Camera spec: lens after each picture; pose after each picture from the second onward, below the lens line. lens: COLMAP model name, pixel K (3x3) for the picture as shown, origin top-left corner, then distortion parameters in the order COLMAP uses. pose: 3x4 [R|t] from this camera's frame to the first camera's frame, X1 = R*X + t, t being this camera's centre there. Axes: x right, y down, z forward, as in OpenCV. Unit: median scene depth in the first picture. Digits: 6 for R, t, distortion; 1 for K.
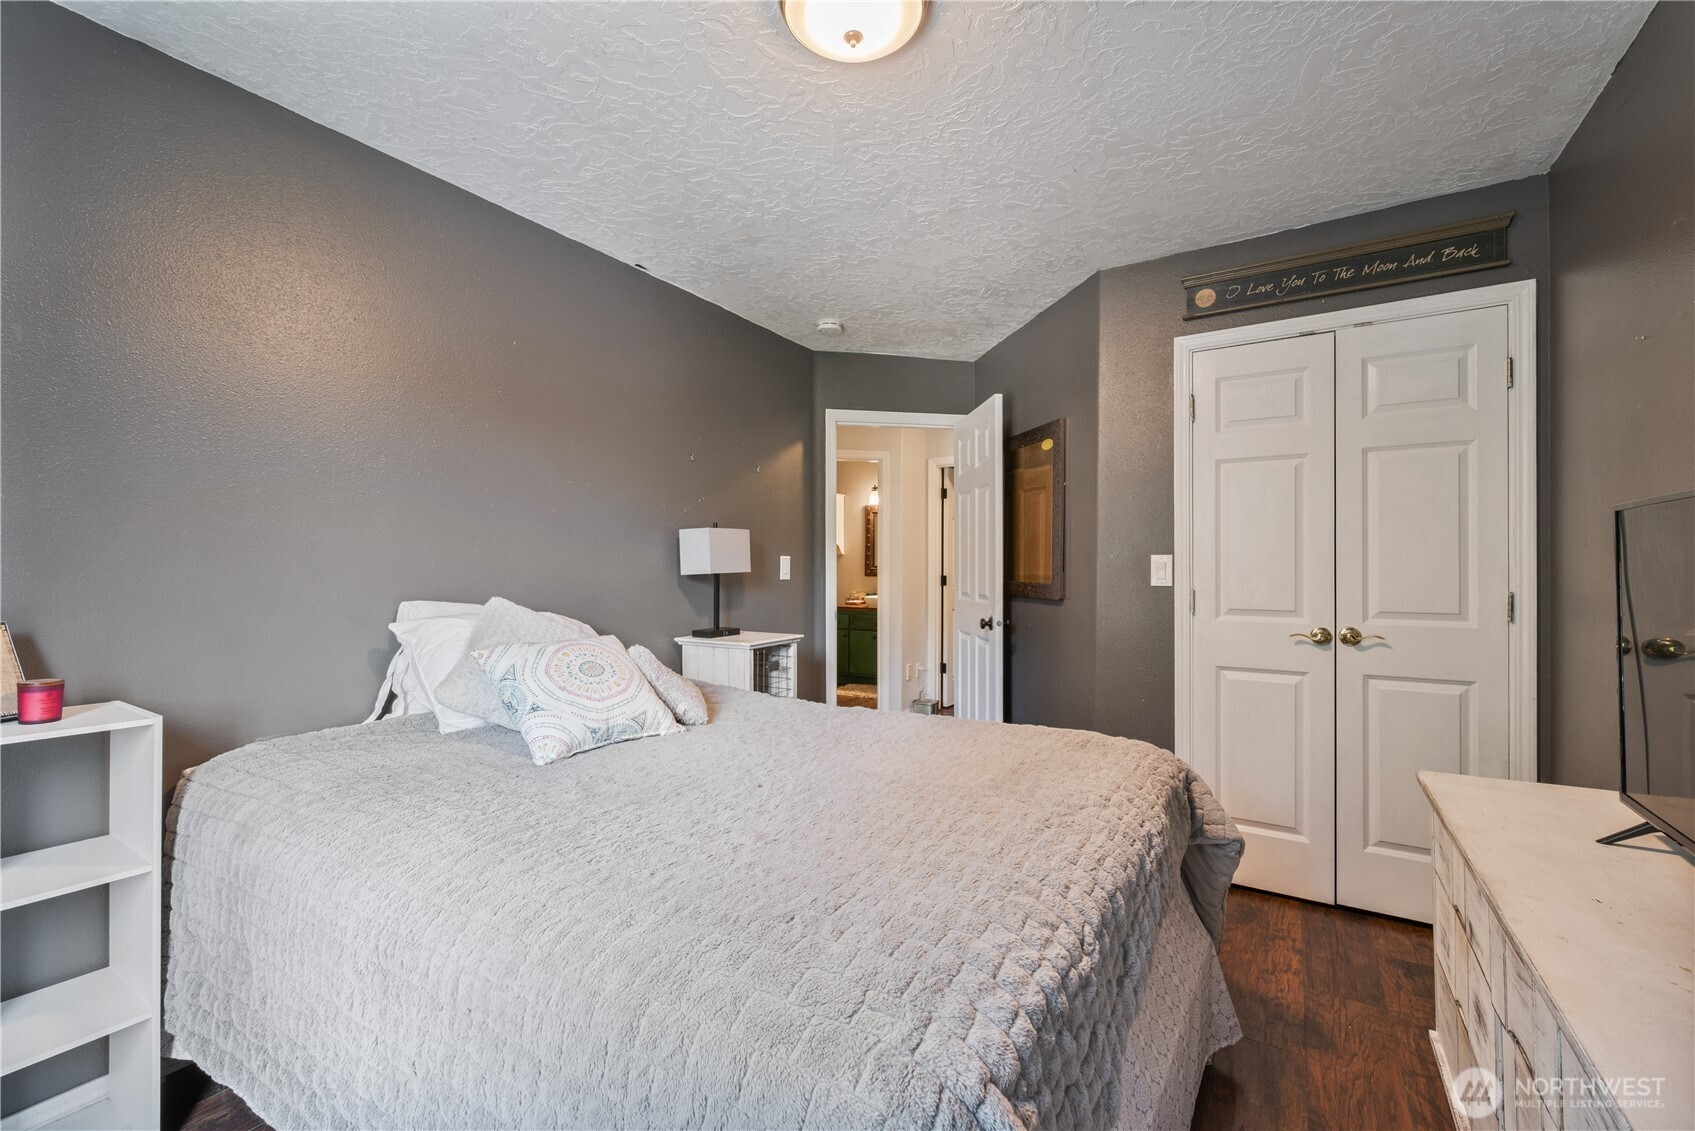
lens RADIAL K [[719.9, 0, 839.3], [0, 719.9, 557.6], [0, 0, 1]] dist [-0.000653, 0.000070]
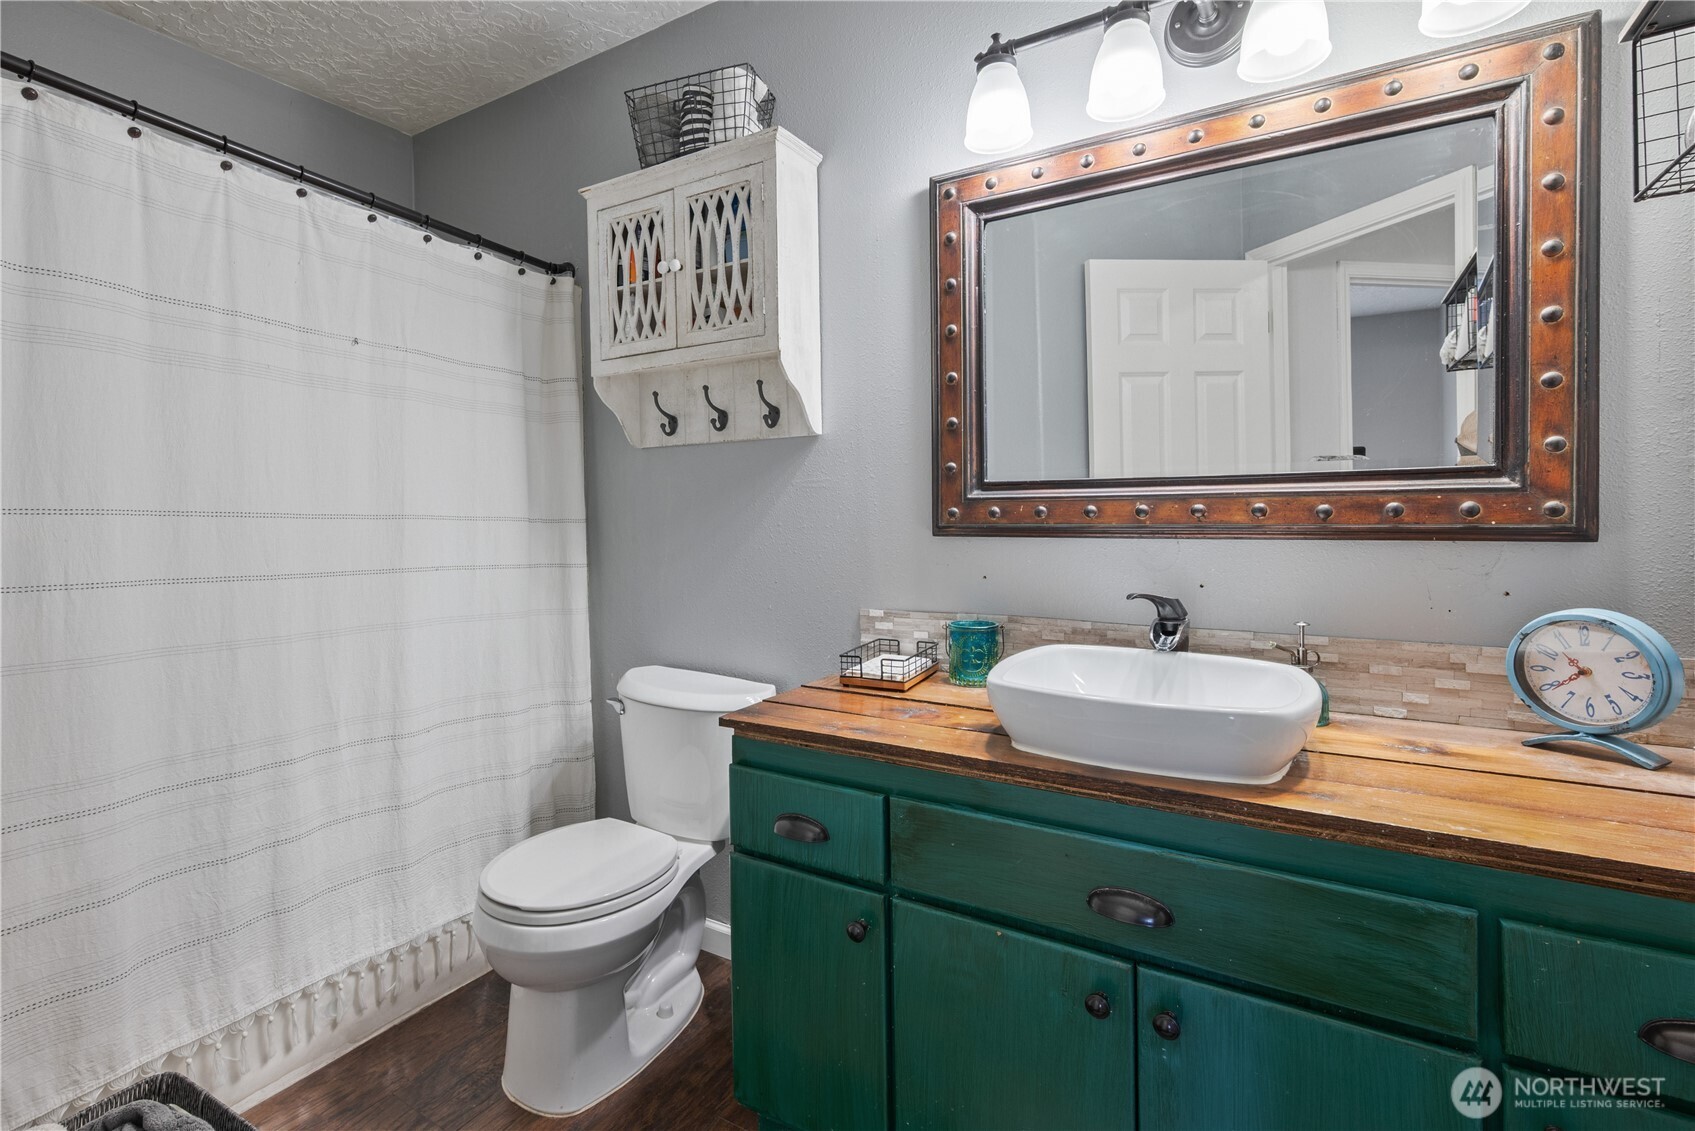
lens RADIAL K [[719.9, 0, 844.6], [0, 719.9, 562.0], [0, 0, 1]] dist [-0.000653, 0.000070]
pose [[0.997154, -0.015142, 0.073861, -0.002886], [0.013066, 0.999508, 0.028511, 0.027235], [-0.074256, -0.027465, 0.996861, 0.805585]]
